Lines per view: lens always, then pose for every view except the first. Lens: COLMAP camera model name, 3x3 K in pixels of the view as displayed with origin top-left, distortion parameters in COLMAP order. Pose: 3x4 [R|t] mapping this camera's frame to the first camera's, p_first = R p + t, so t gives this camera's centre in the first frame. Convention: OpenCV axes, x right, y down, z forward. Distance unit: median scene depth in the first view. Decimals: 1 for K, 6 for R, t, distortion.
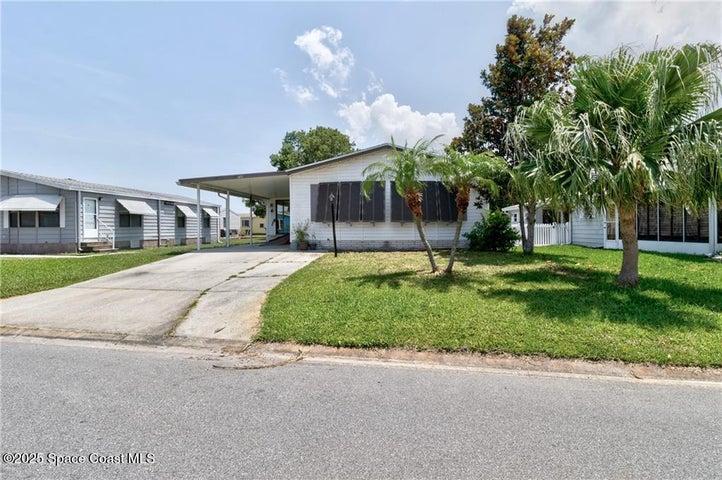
lens RADIAL K [[332.0, 0, 361.0], [0, 332.0, 240.0], [0, 0, 1]] dist [-0.000062, -0.000009]
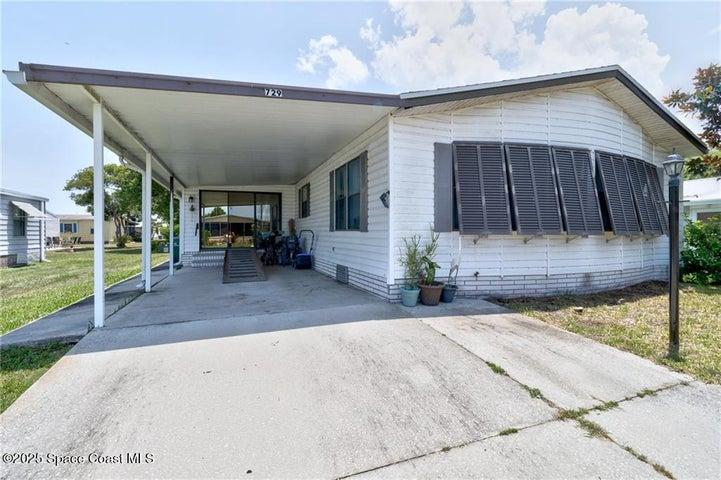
lens RADIAL K [[333.8, 0, 361.5], [0, 333.8, 234.1], [0, 0, 1]] dist [-0.001318, -0.000077]
pose [[0.917705, 0.009006, 0.397160, -0.400674], [0.007220, 0.999200, -0.039340, -0.036402], [-0.397197, 0.038969, 0.916906, 0.652632]]
